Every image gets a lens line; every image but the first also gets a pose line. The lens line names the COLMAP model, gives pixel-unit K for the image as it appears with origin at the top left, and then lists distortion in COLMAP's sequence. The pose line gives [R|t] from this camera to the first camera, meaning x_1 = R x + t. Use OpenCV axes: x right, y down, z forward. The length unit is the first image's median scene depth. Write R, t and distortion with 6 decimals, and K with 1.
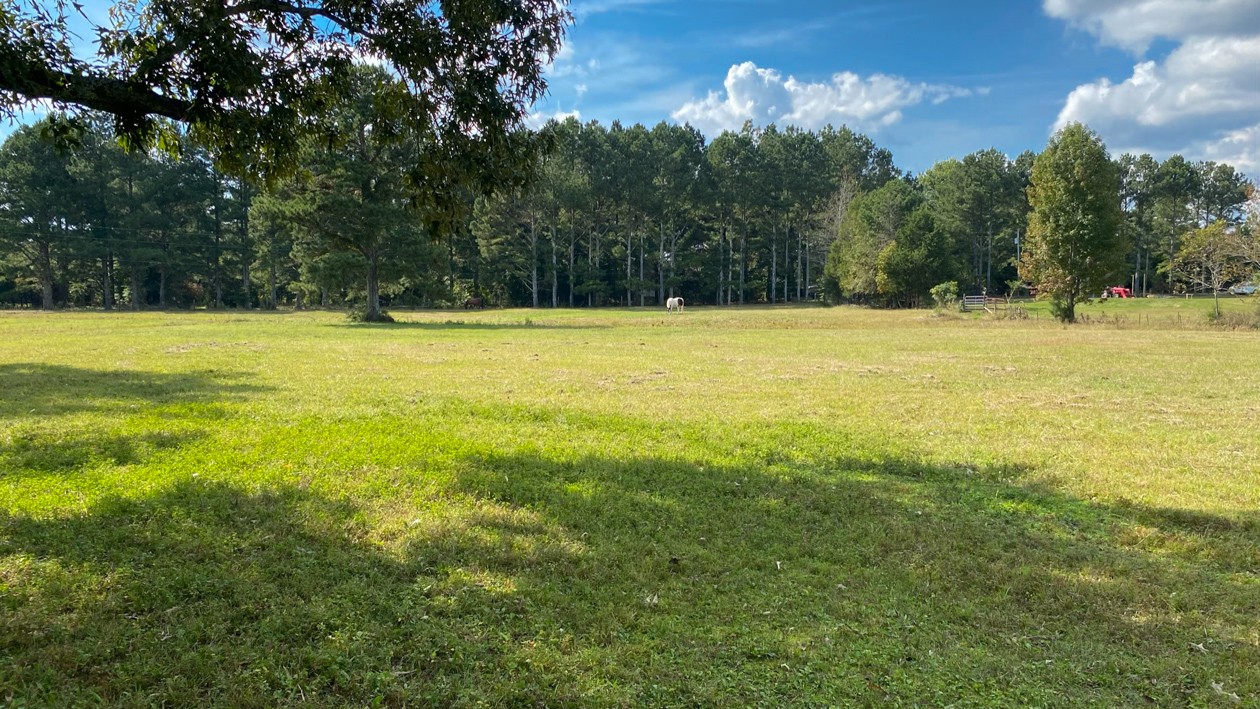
lens RADIAL K [[949.6, 0, 669.3], [0, 949.6, 353.4], [0, 0, 1]] dist [0.055485, -0.082729]
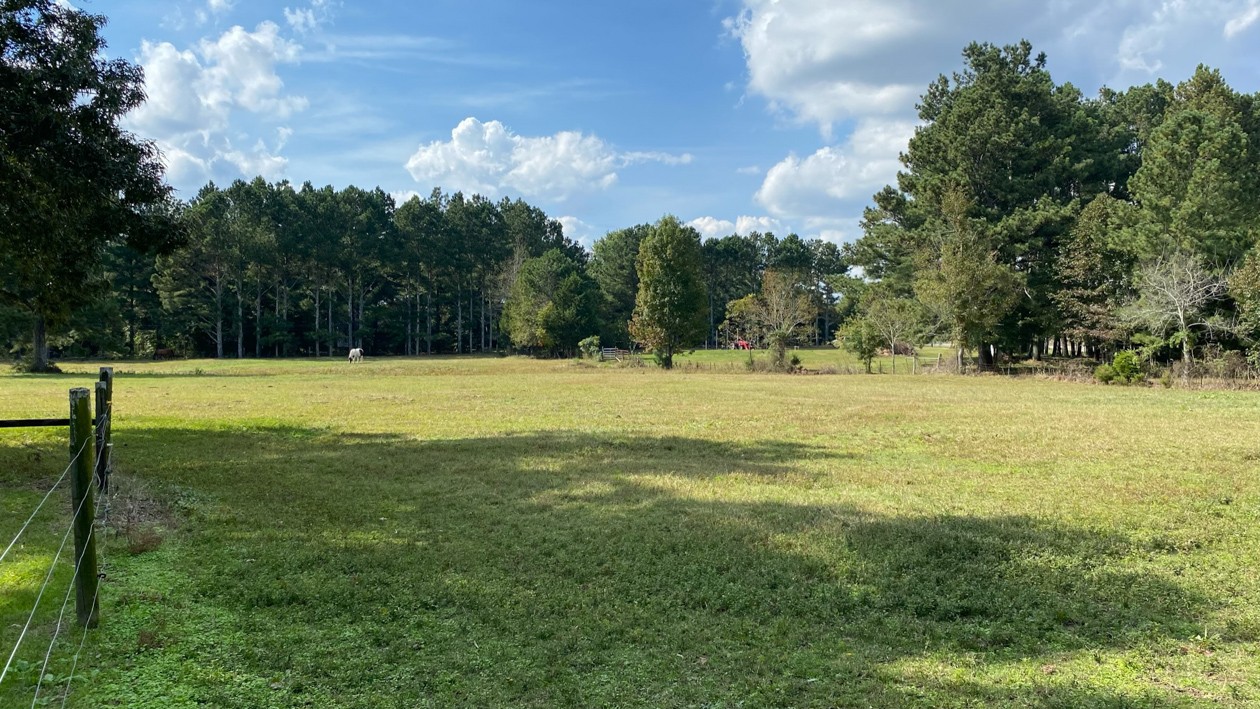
lens RADIAL K [[949.6, 0, 669.3], [0, 949.6, 353.4], [0, 0, 1]] dist [0.055485, -0.082729]
pose [[0.961588, -0.000352, 0.274497, 0.053938], [0.014747, 0.998621, -0.050380, 0.007644], [-0.274101, 0.052492, 0.960267, -0.164245]]
